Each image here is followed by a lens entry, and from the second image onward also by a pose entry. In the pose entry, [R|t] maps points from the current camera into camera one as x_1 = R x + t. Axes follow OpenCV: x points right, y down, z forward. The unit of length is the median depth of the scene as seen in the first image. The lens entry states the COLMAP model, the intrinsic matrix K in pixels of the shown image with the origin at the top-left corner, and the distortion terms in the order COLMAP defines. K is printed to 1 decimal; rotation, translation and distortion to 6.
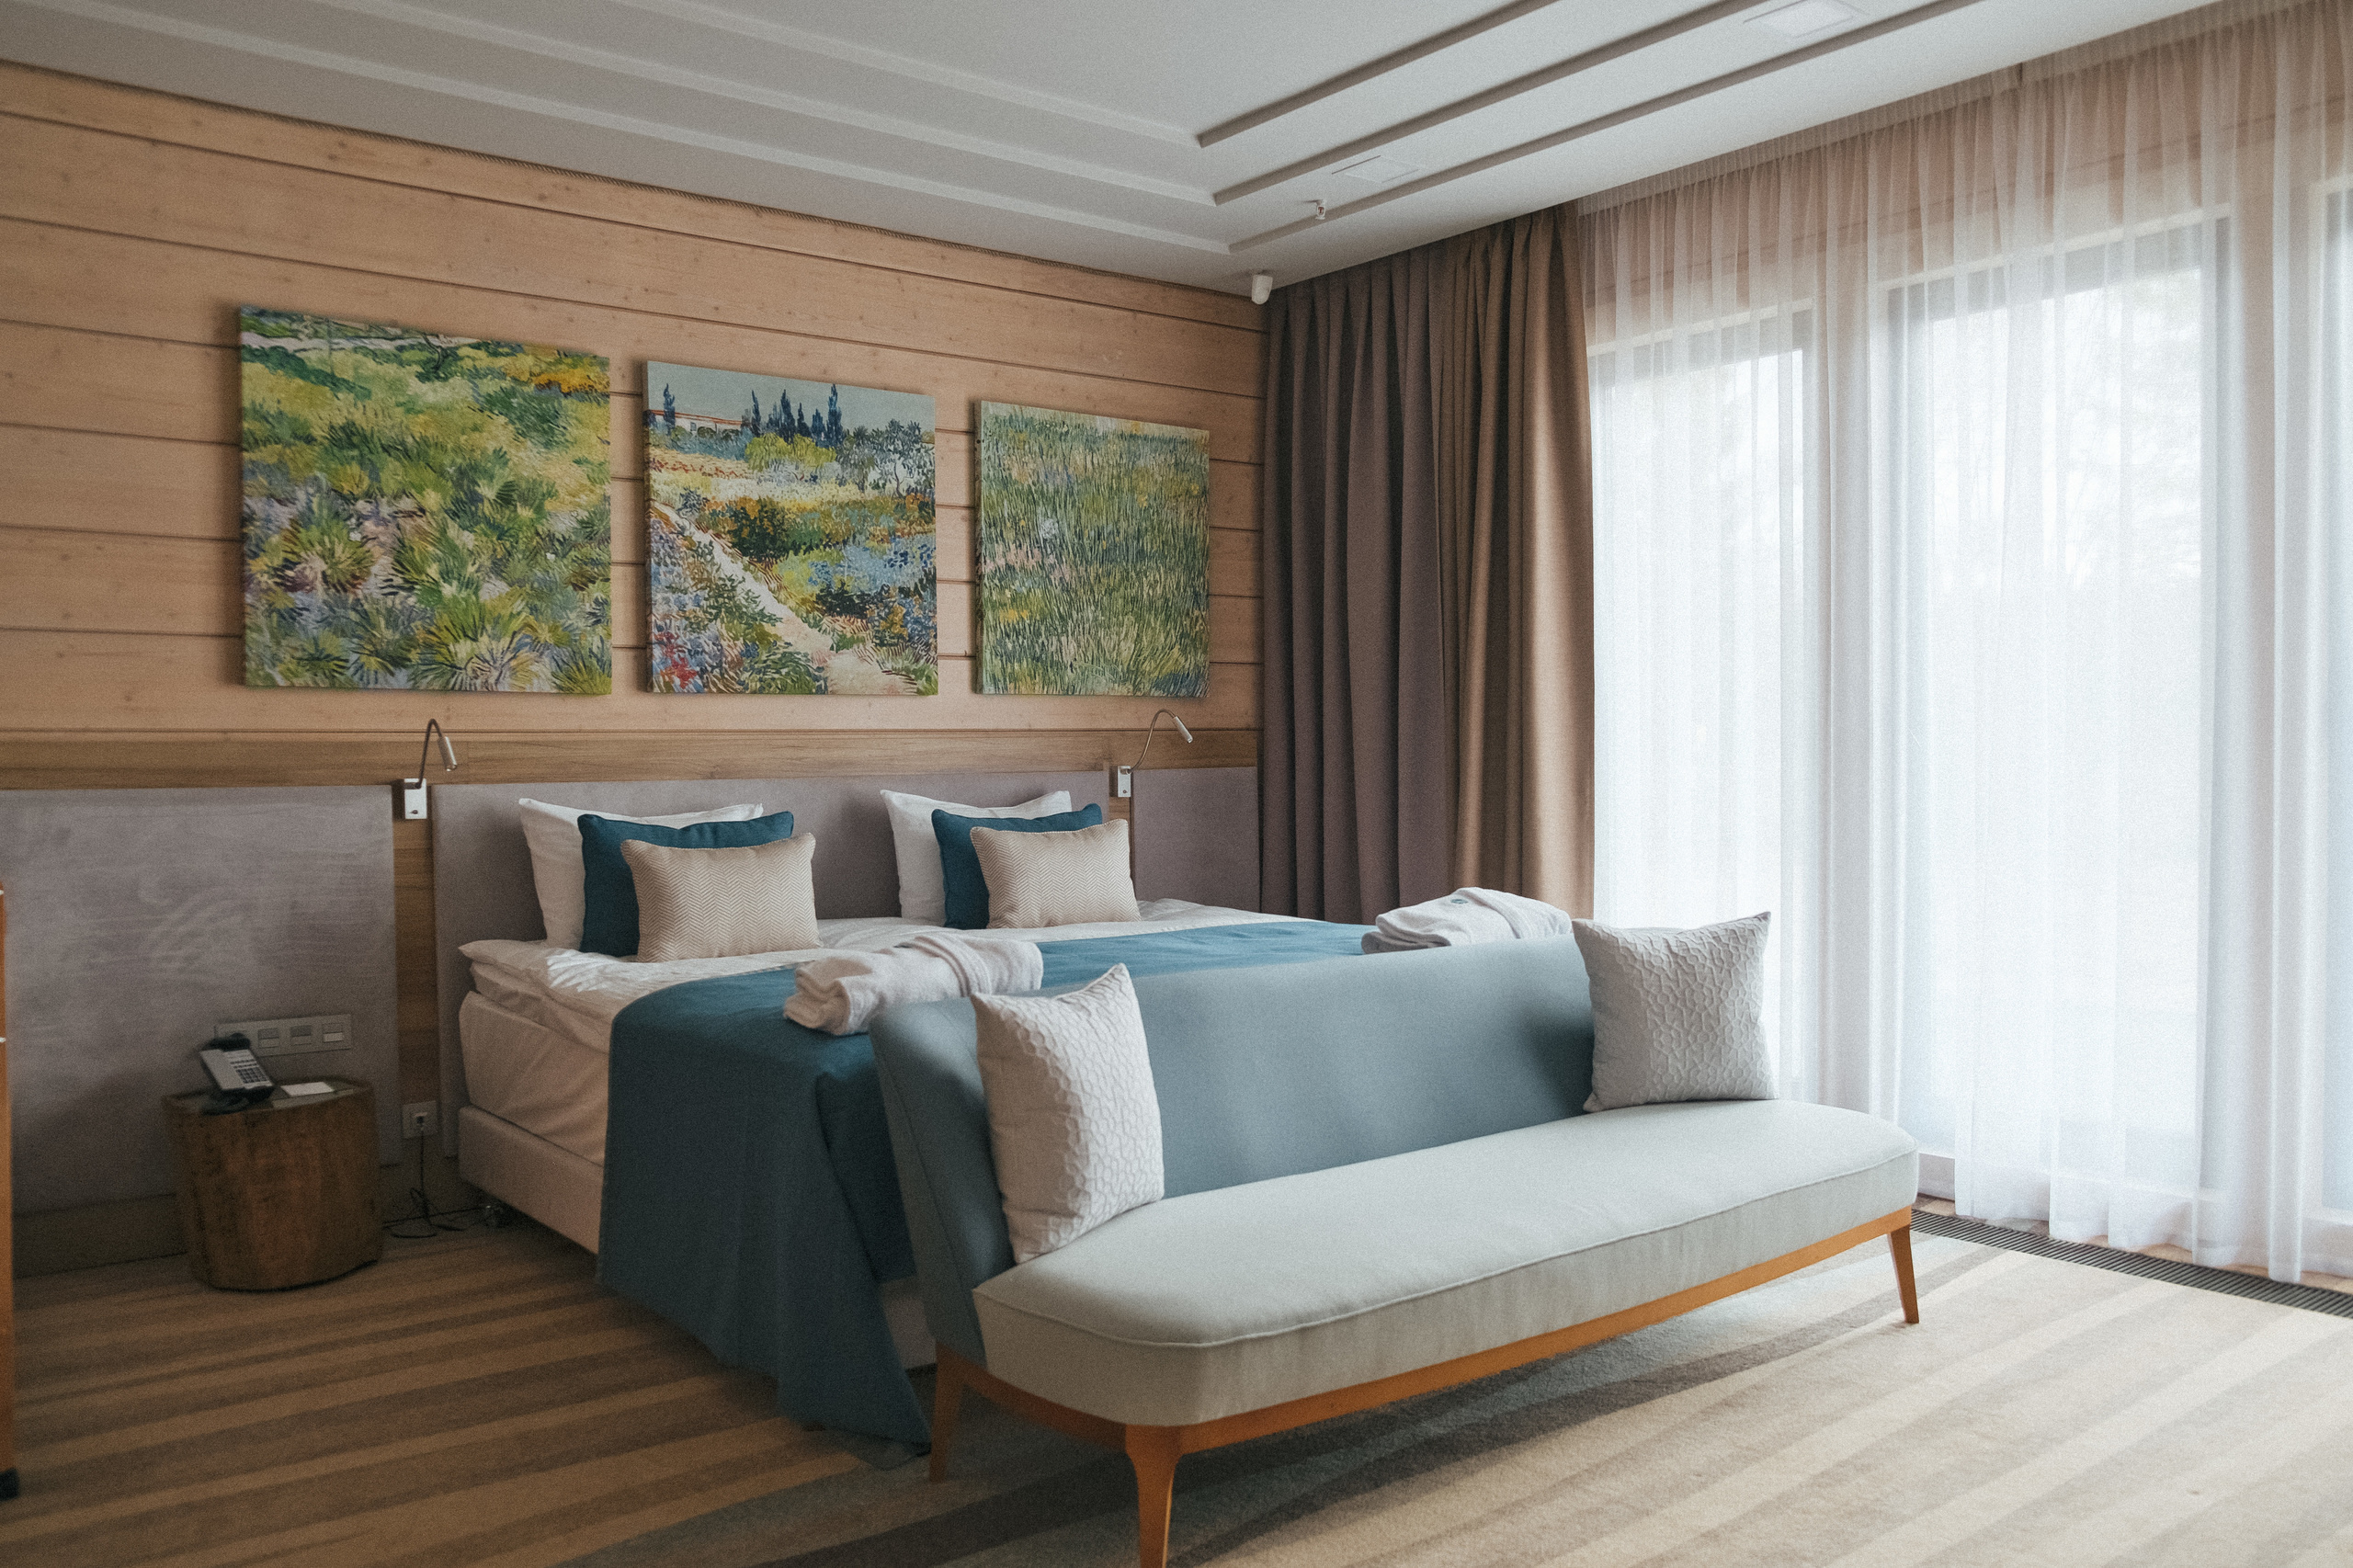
lens RADIAL K [[1851.2, 0, 1179.6], [0, 1851.2, 816.2], [0, 0, 1]] dist [-0.030706, 0.039677]
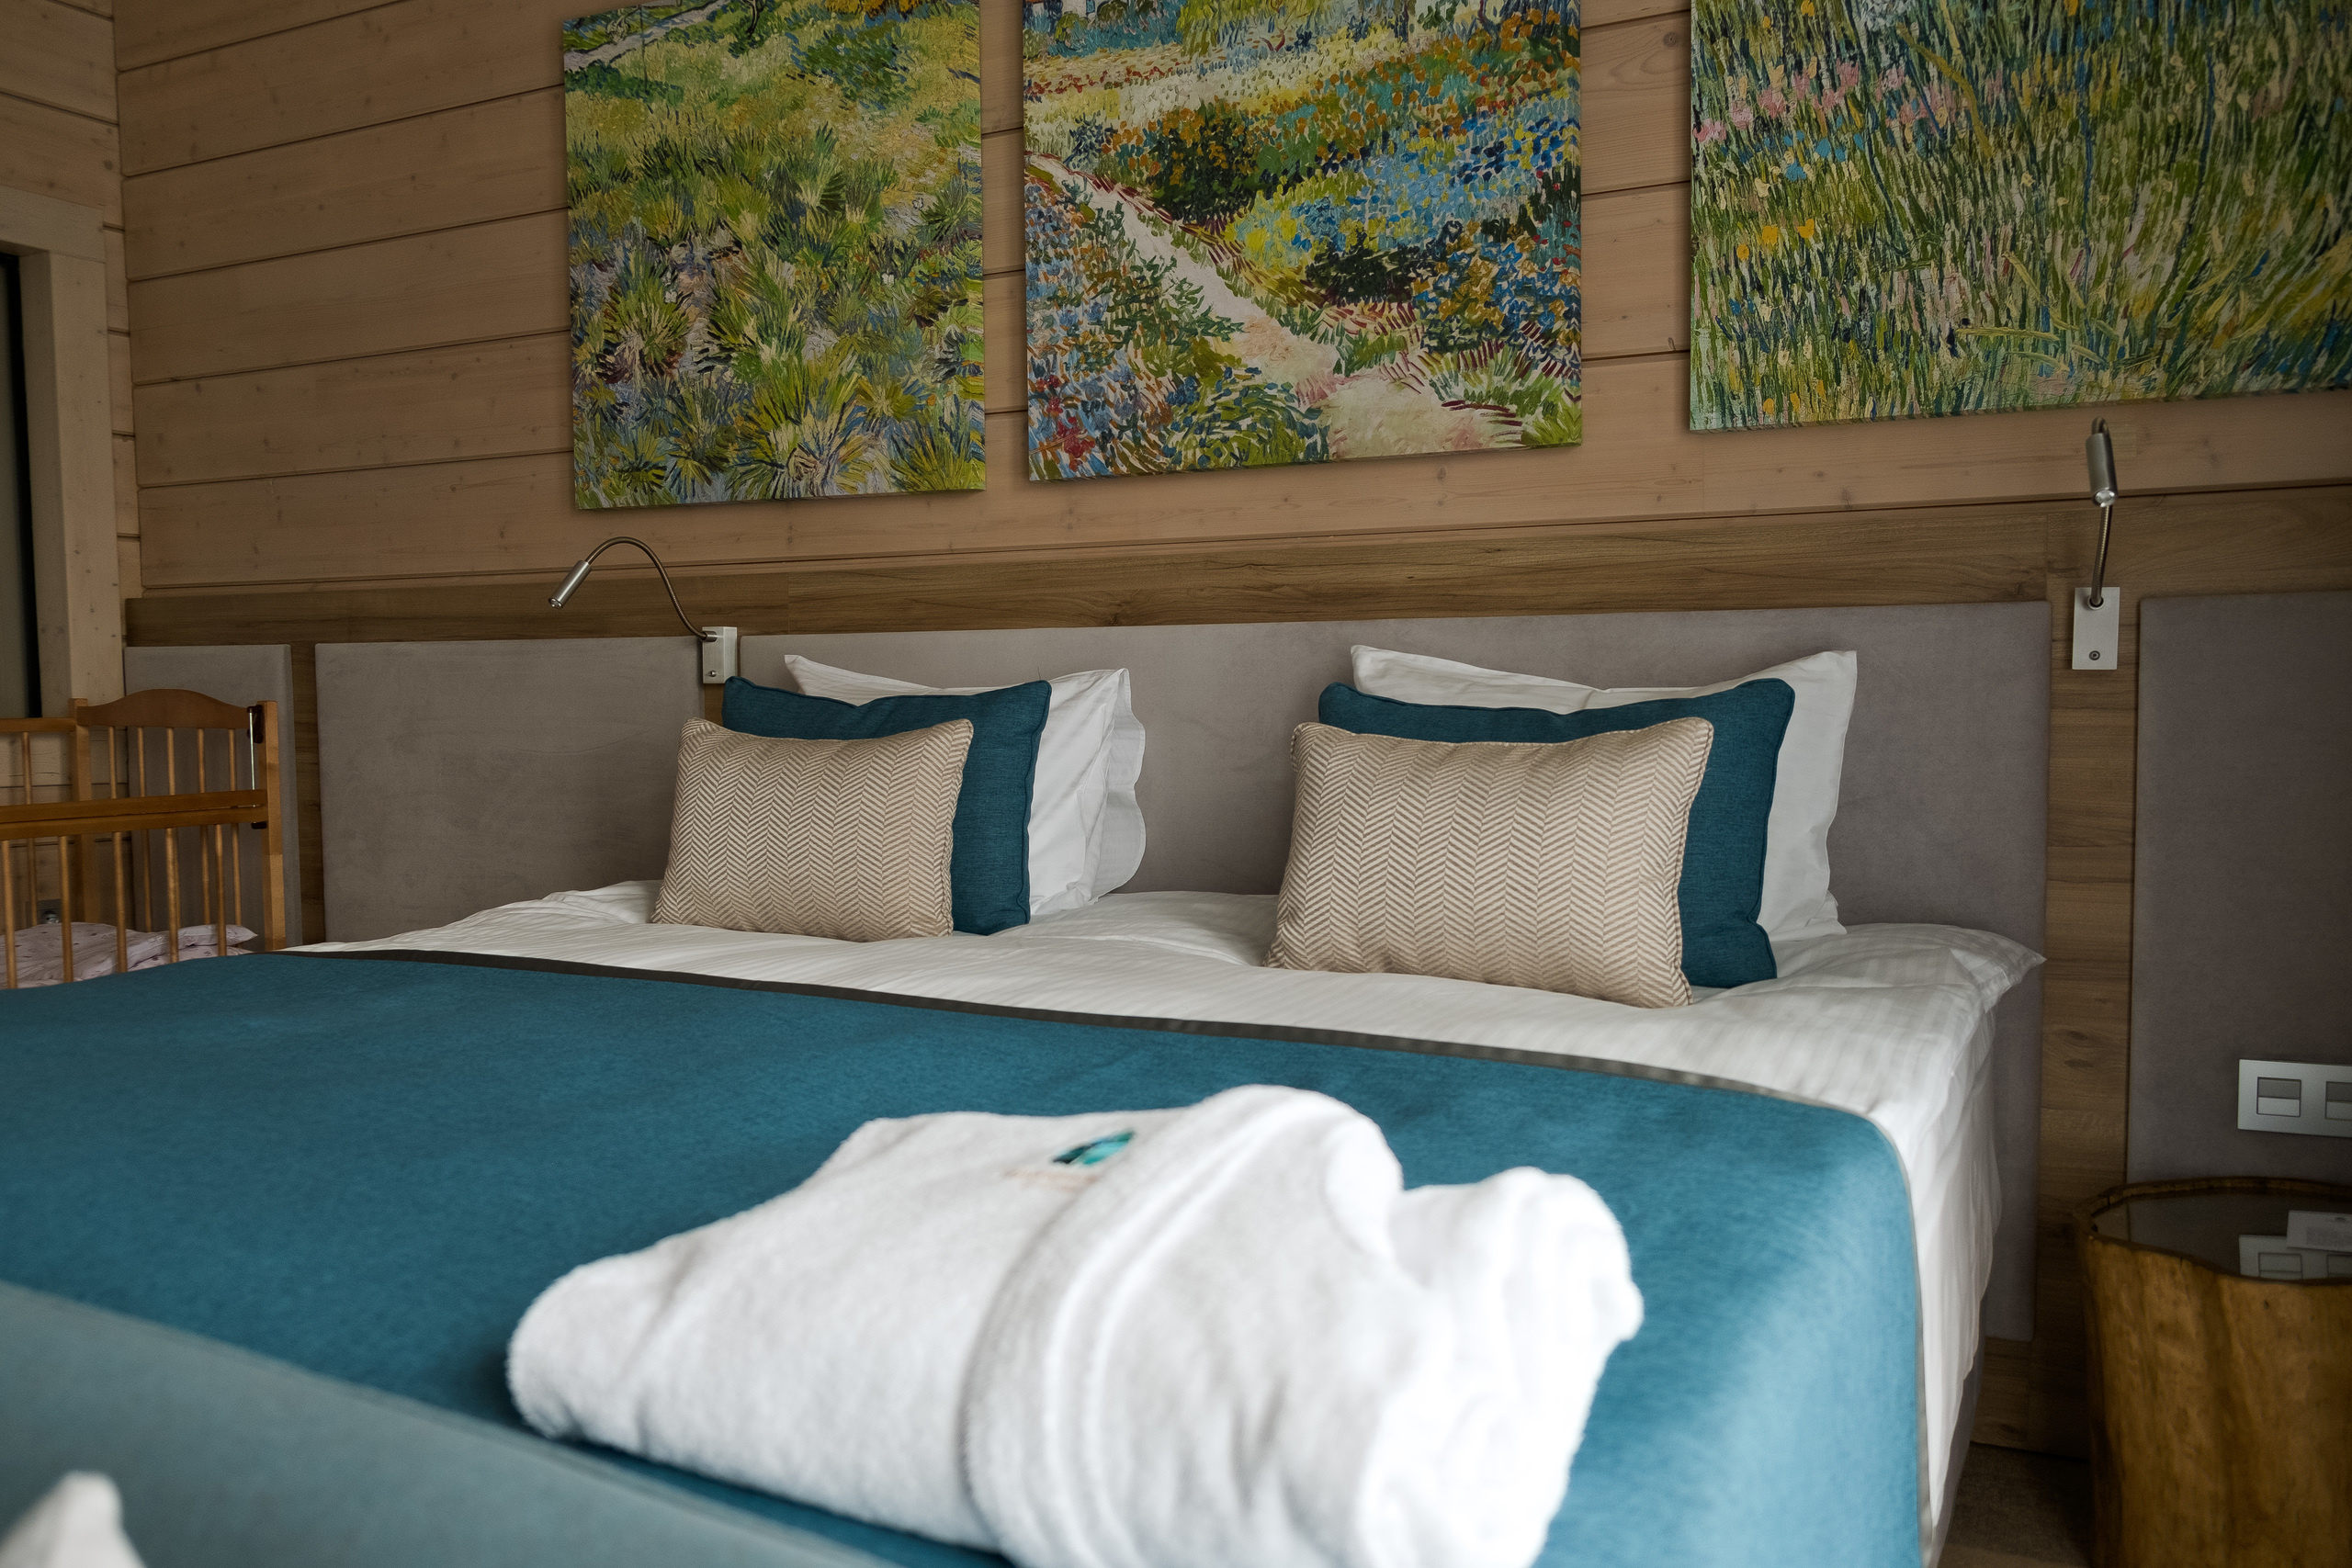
lens RADIAL K [[1850.2, 0, 1179.1], [0, 1850.2, 816.2], [0, 0, 1]] dist [-0.030706, 0.039677]
pose [[0.396362, 0.068409, -0.915542, 0.296912], [-0.032751, 0.997639, 0.060365, 0.003453], [0.917510, 0.006059, 0.397667, 0.832932]]
